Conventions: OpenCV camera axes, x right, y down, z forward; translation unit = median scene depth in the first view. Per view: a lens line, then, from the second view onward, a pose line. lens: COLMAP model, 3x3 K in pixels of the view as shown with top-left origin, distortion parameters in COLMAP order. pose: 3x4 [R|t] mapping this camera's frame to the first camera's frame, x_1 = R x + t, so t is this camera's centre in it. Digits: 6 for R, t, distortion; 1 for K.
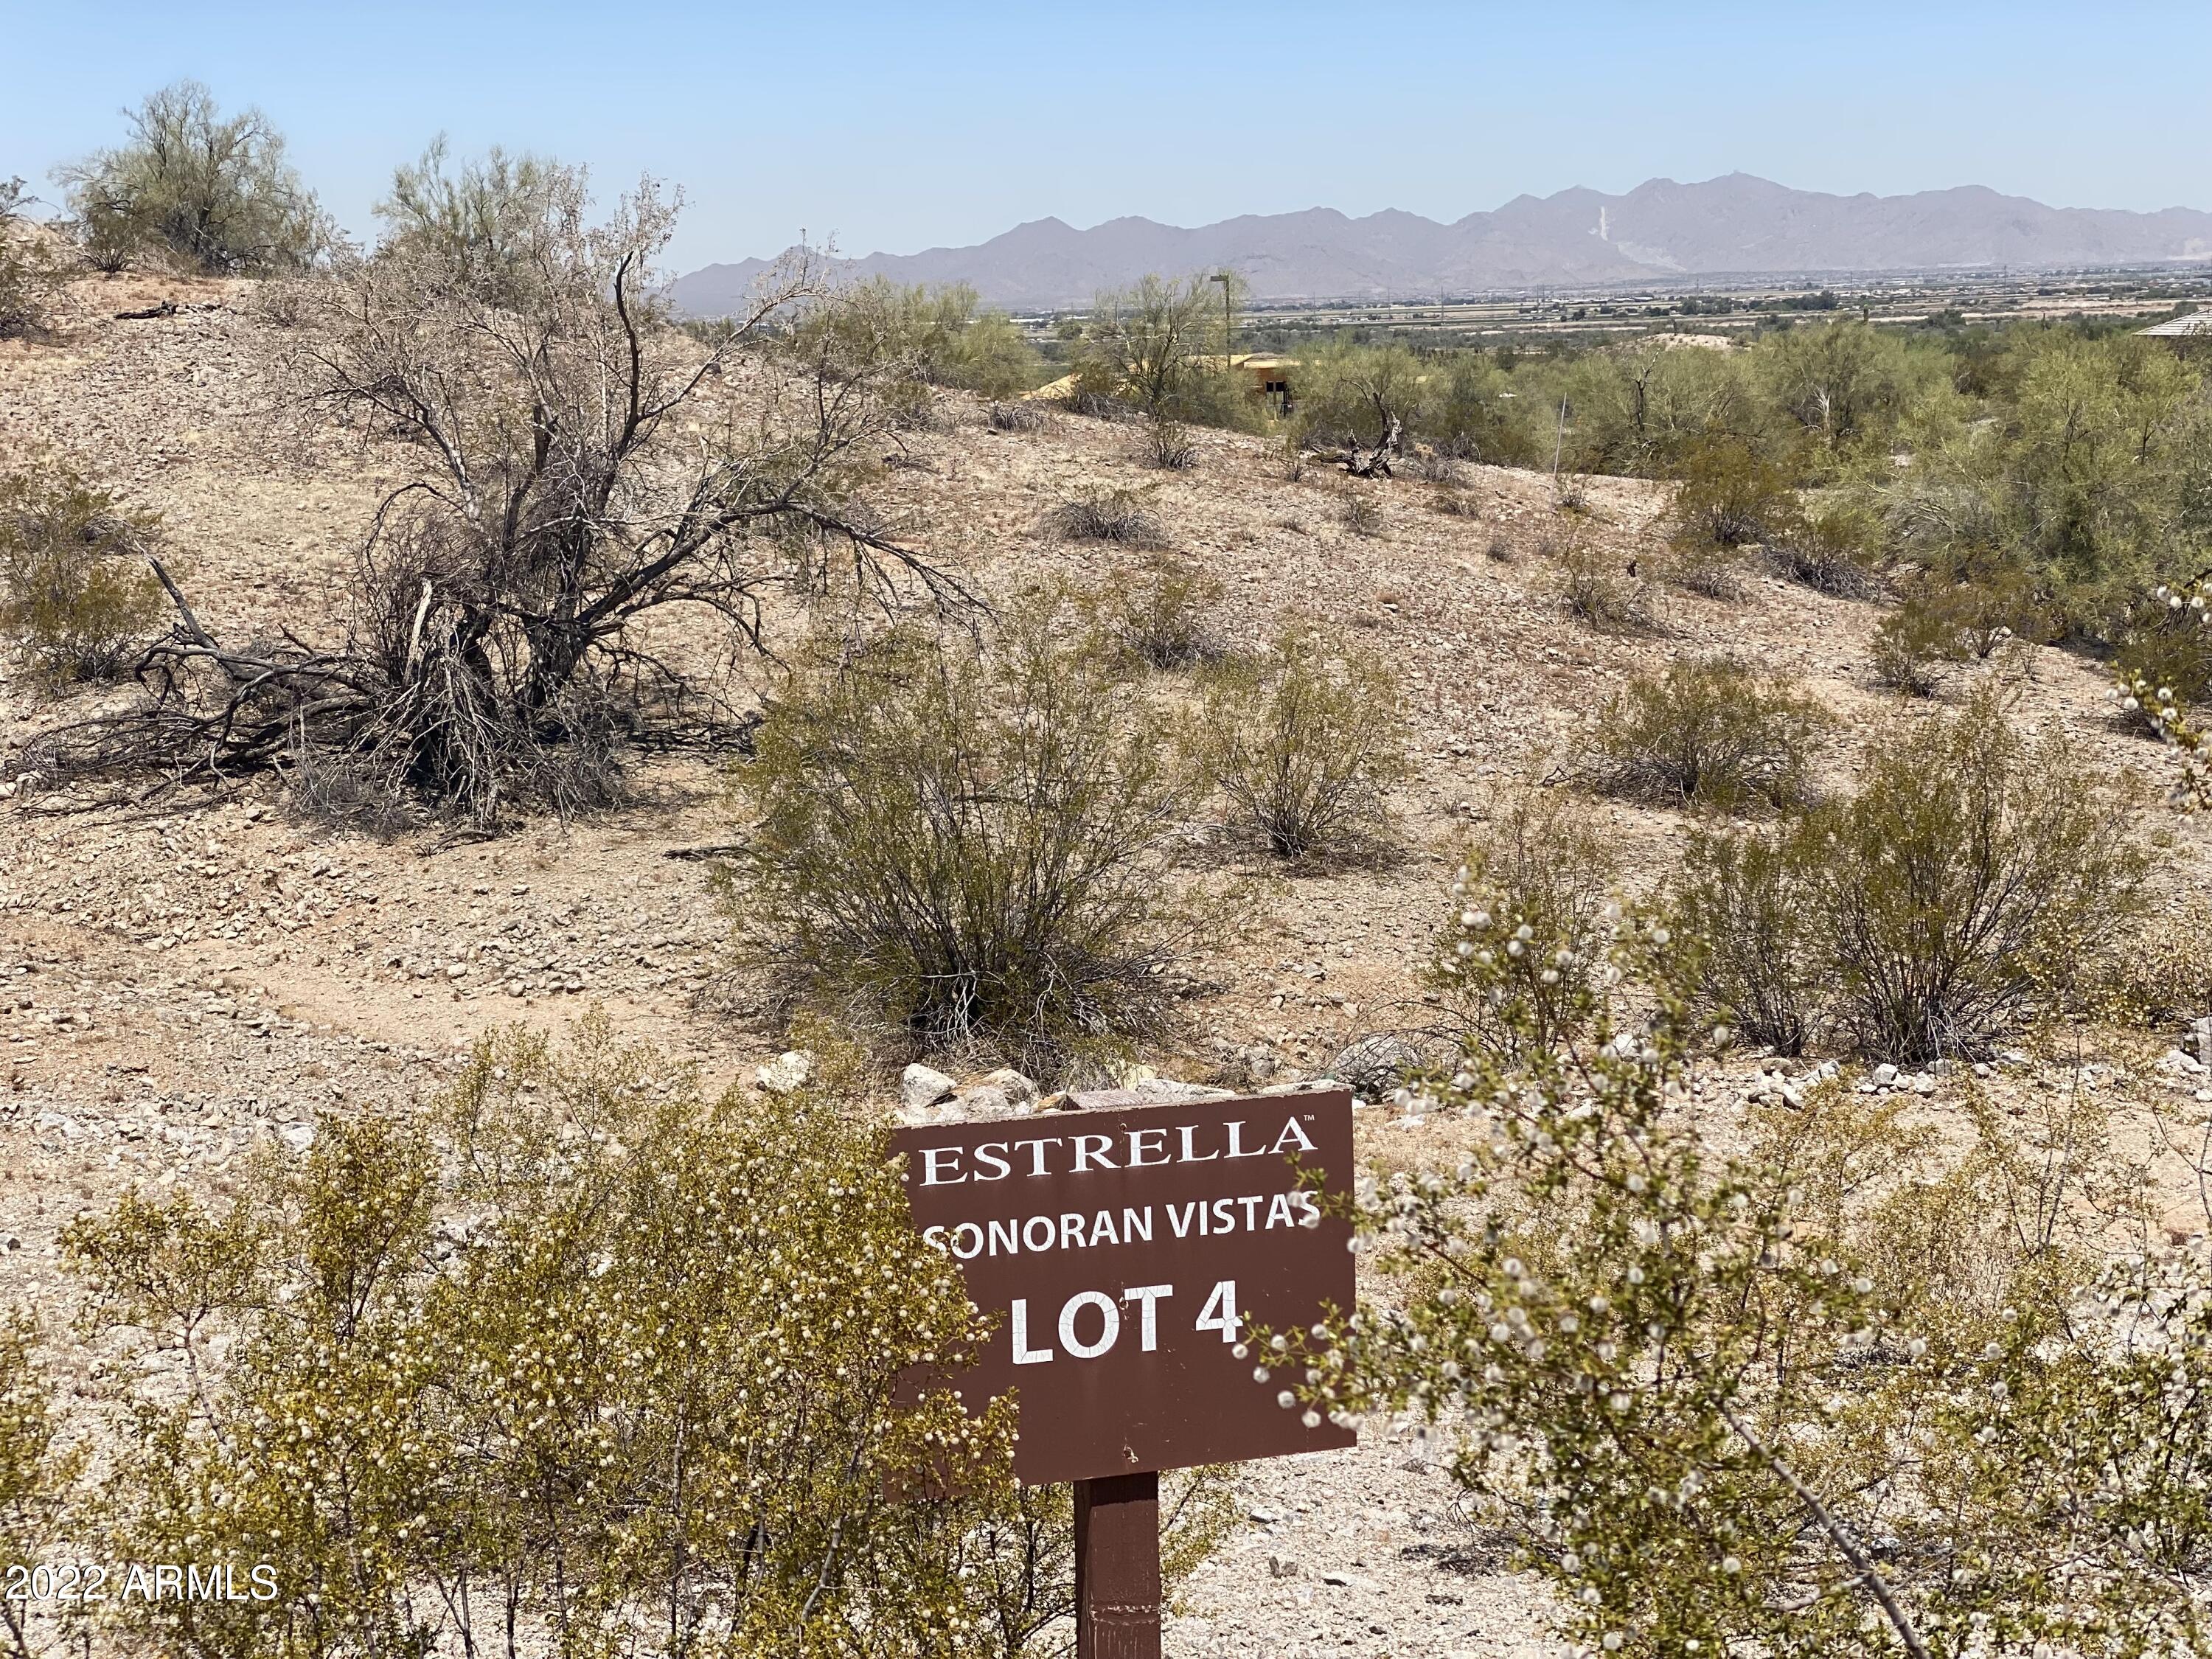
lens RADIAL K [[3301.8, 0, 1100.6], [0, 3301.8, 768.1], [0, 0, 1]] dist [0.101521, 0.000000]
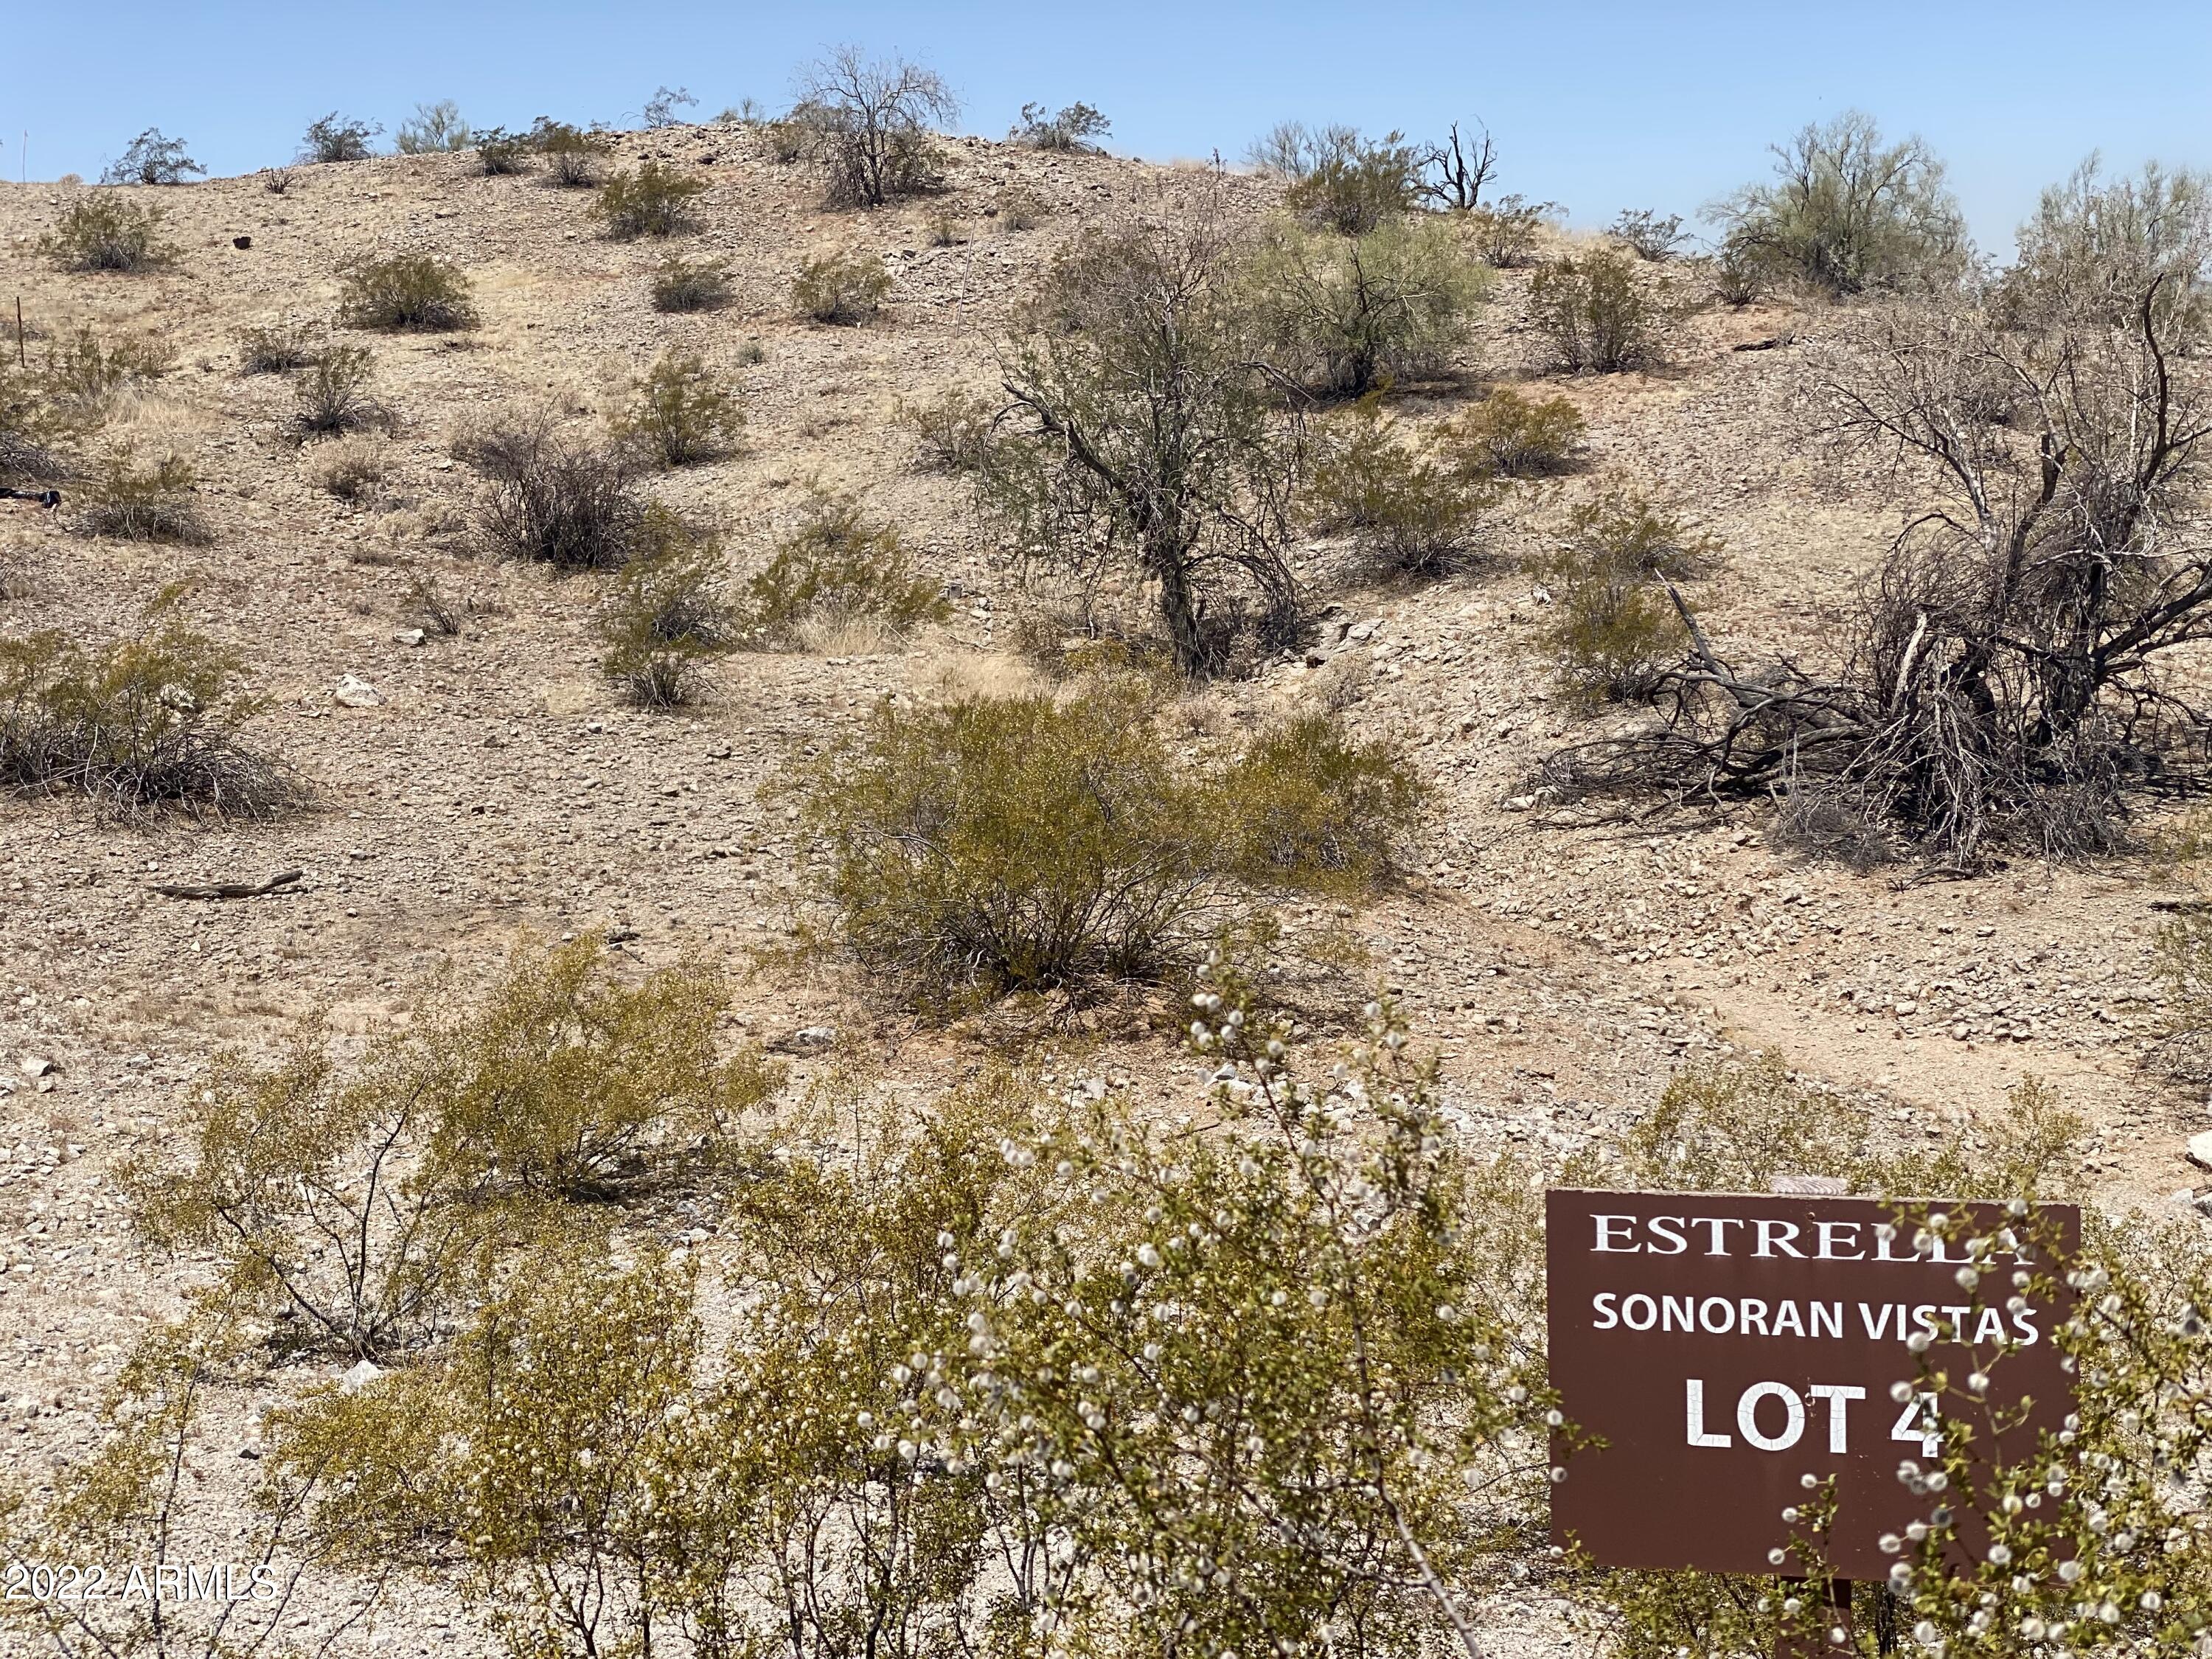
lens RADIAL K [[3301.8, 0, 1089.9], [0, 3301.8, 802.9], [0, 0, 1]] dist [0.101521, 0.000000]
pose [[0.876845, 0.052568, -0.477892, 0.054330], [-0.051085, 0.998564, 0.016110, -0.003124], [0.478052, 0.010287, 0.878271, 0.010157]]
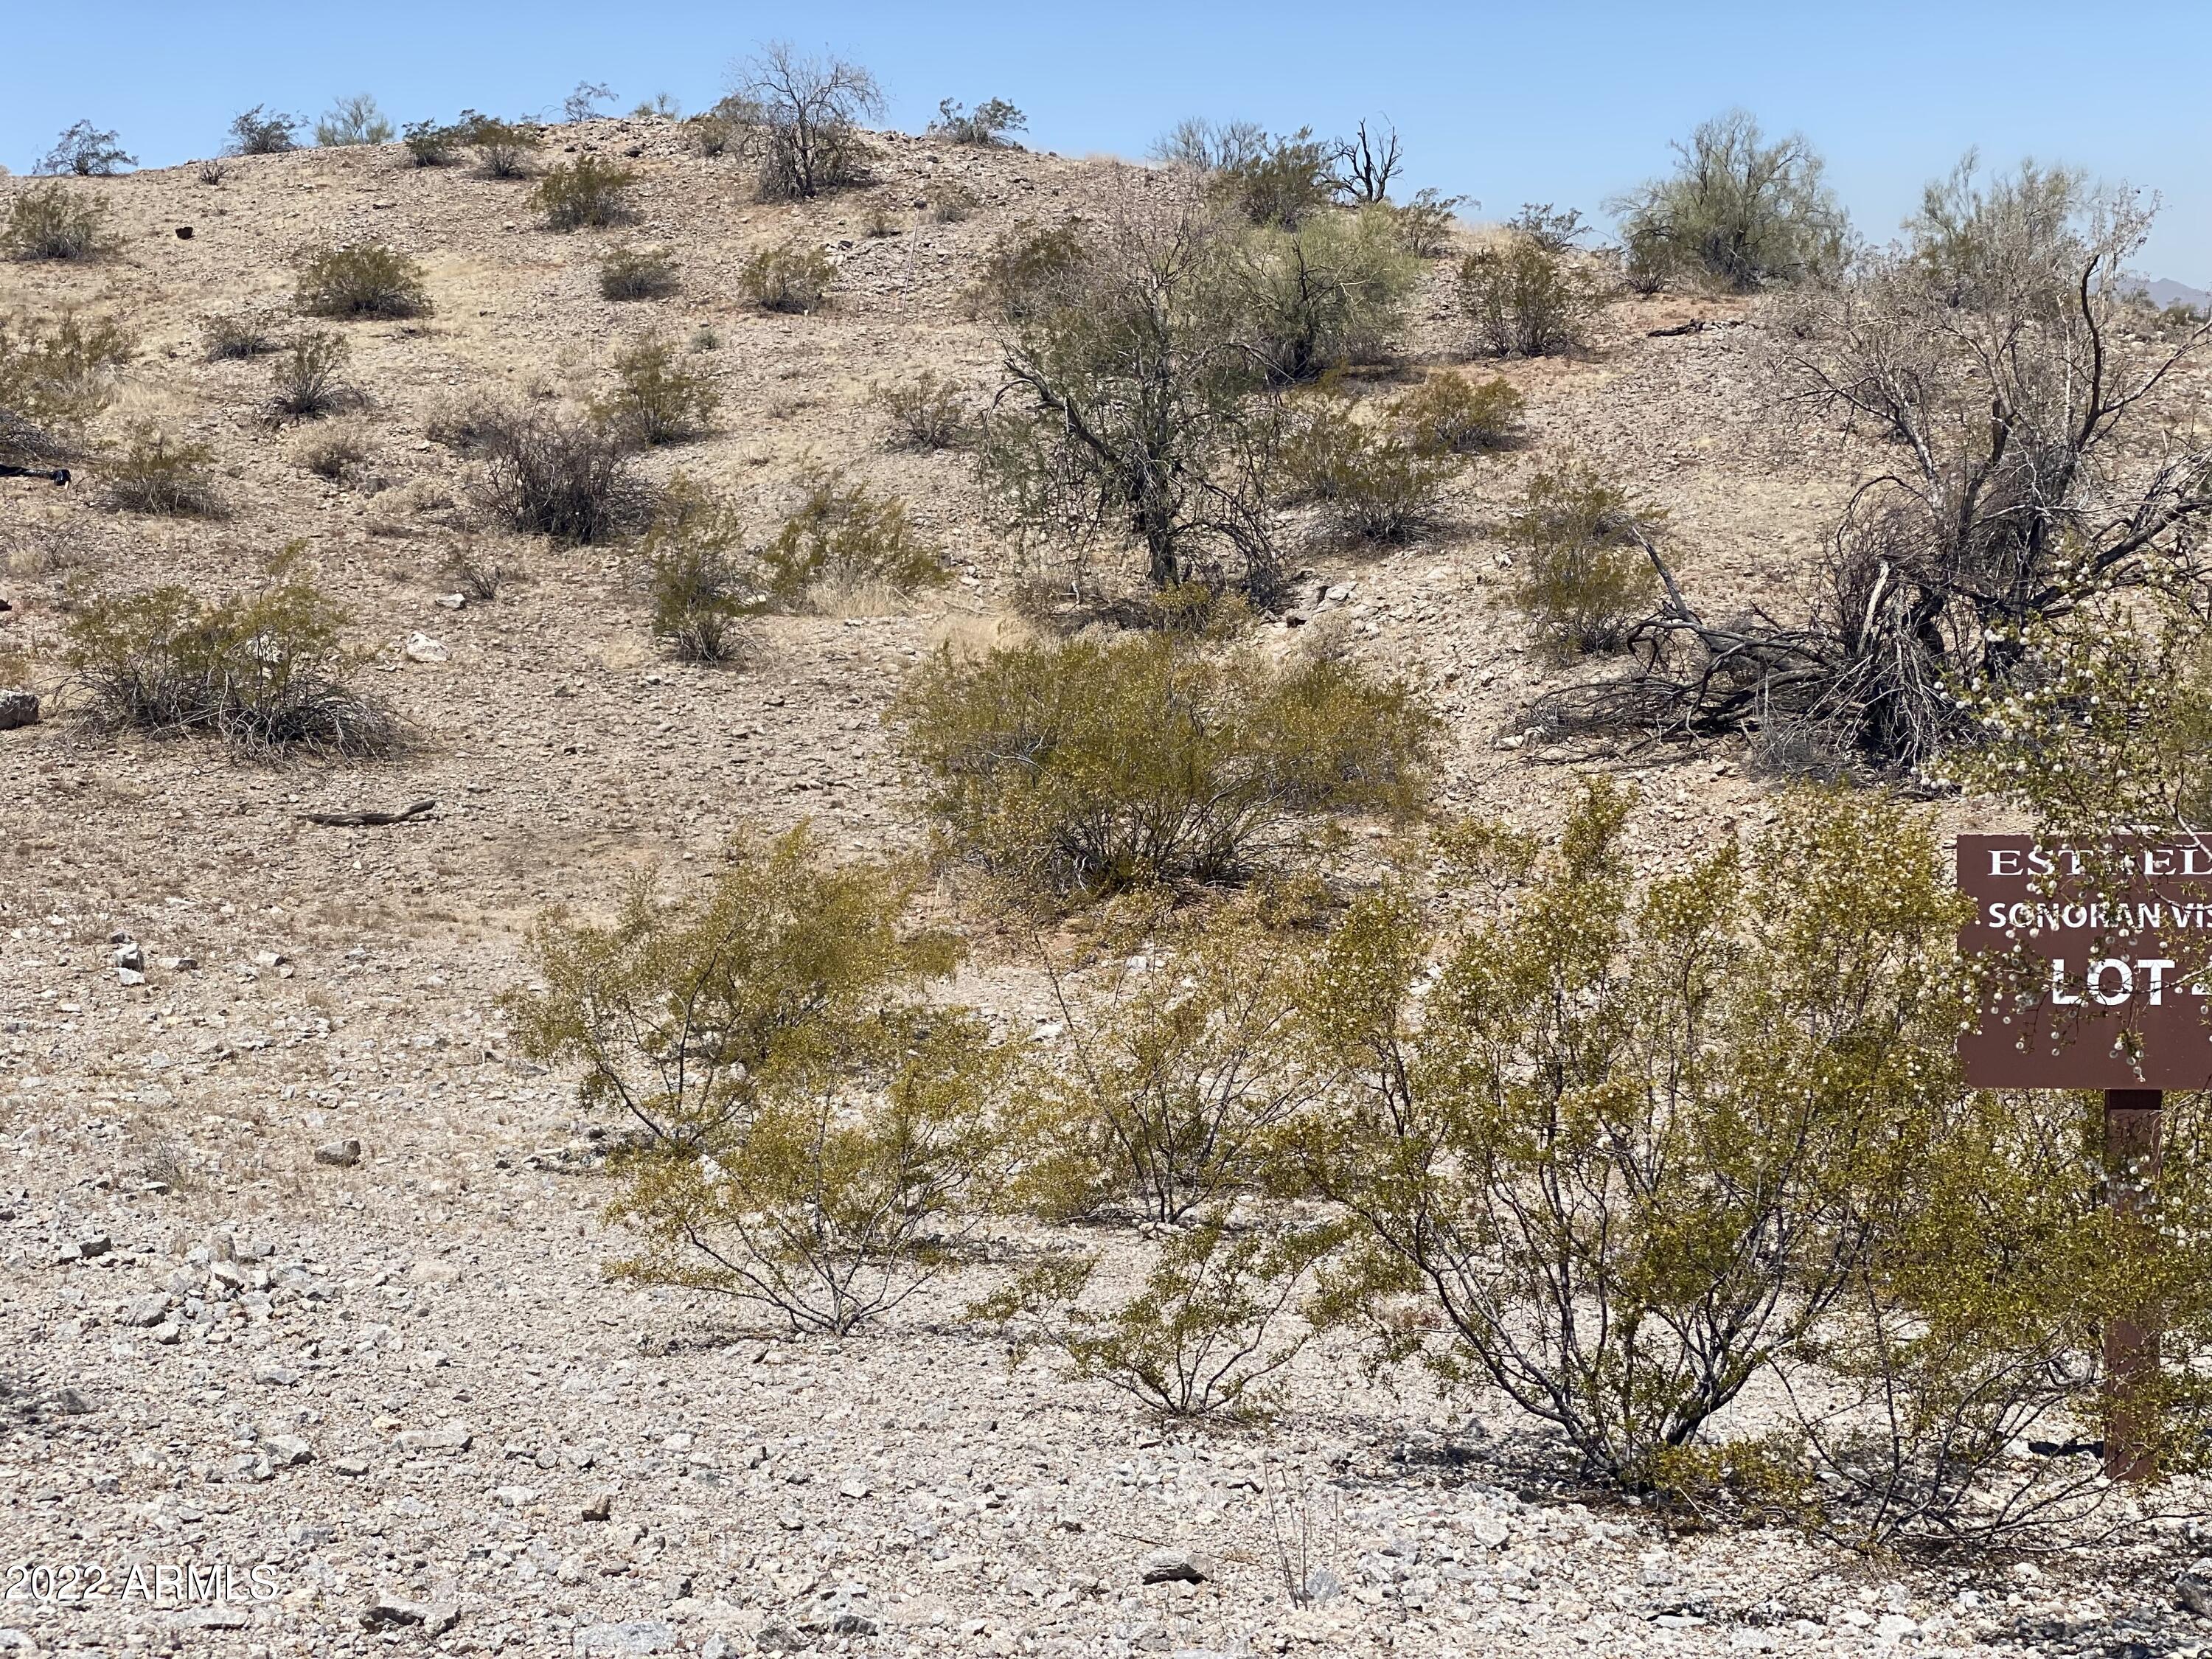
lens RADIAL K [[3301.8, 0, 1096.3], [0, 3301.8, 815.6], [0, 0, 1]] dist [0.101521, 0.000000]
pose [[0.898171, 0.048324, -0.436982, 0.045409], [-0.044548, 0.998829, 0.018893, 0.017253], [0.437383, 0.002498, 0.899272, -0.098304]]
